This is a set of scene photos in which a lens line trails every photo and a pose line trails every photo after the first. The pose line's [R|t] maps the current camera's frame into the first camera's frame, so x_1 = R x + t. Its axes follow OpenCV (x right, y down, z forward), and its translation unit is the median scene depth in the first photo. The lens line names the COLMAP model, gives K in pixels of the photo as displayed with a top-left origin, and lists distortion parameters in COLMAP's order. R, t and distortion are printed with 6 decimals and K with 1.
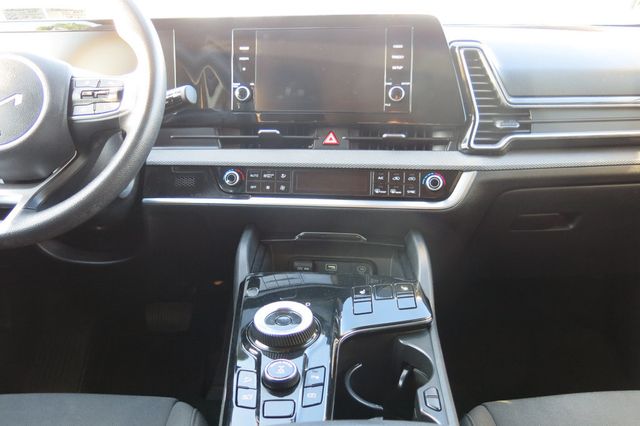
lens RADIAL K [[535.7, 0, 319.8], [0, 535.7, 214.5], [0, 0, 1]] dist [-0.023755, 0.012082]
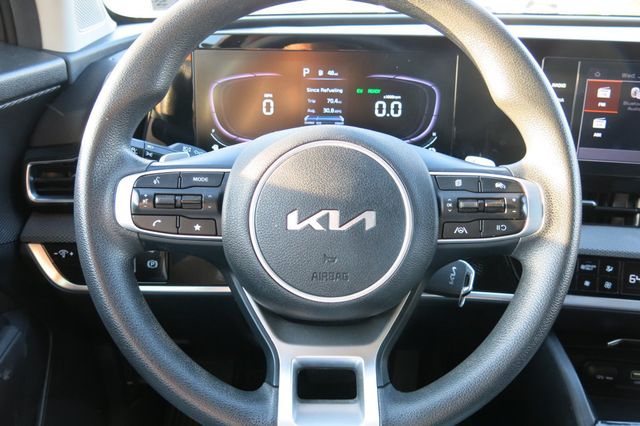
lens RADIAL K [[535.7, 0, 325.0], [0, 535.7, 219.4], [0, 0, 1]] dist [-0.023755, 0.012082]
pose [[0.999523, 0.023078, 0.020538, -0.488024], [-0.025528, 0.991396, 0.128387, -0.228942], [-0.017399, -0.128850, 0.991511, 0.289530]]
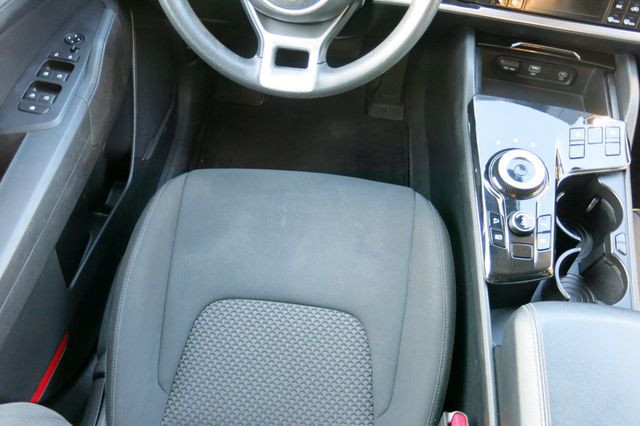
lens RADIAL K [[535.7, 0, 318.2], [0, 535.7, 220.7], [0, 0, 1]] dist [-0.023755, 0.012082]
pose [[0.992118, 0.110317, -0.059434, -0.343789], [-0.042211, 0.740801, 0.670397, -0.414061], [0.117984, -0.662604, 0.739619, -0.075899]]
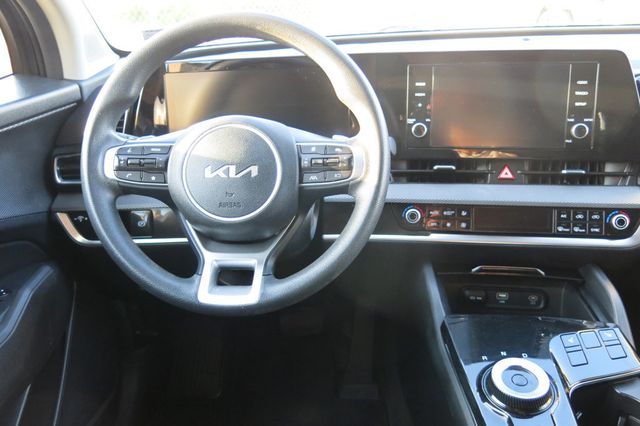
lens RADIAL K [[535.7, 0, 320.5], [0, 535.7, 217.0], [0, 0, 1]] dist [-0.023755, 0.012082]
pose [[0.999069, -0.015948, -0.040077, -0.306913], [0.019886, 0.994801, 0.099880, -0.175957], [0.038275, -0.100584, 0.994192, -0.028275]]
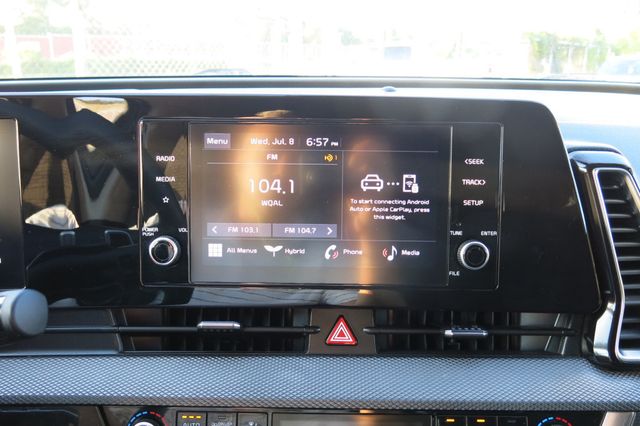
lens RADIAL K [[535.7, 0, 318.8], [0, 535.7, 213.1], [0, 0, 1]] dist [-0.023755, 0.012082]
pose [[0.991628, -0.018139, 0.127849, -0.067964], [0.019901, 0.999723, -0.012524, -0.264172], [-0.127587, 0.014964, 0.991715, 0.517359]]
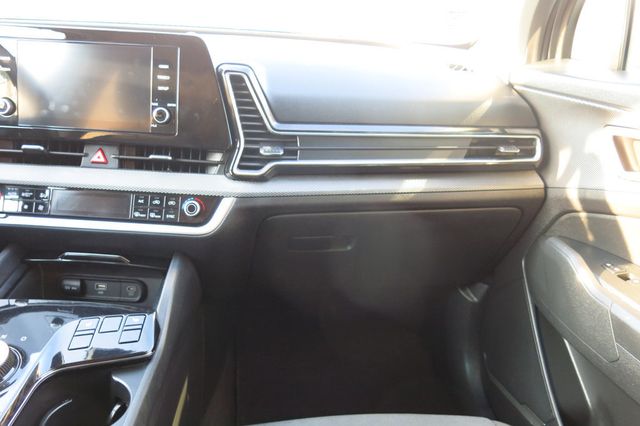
lens RADIAL K [[535.7, 0, 316.8], [0, 535.7, 215.3], [0, 0, 1]] dist [-0.023755, 0.012082]
pose [[0.992538, 0.022064, 0.119923, 0.316558], [-0.027815, 0.998531, 0.046499, -0.096379], [-0.118721, -0.049488, 0.991694, -0.018342]]
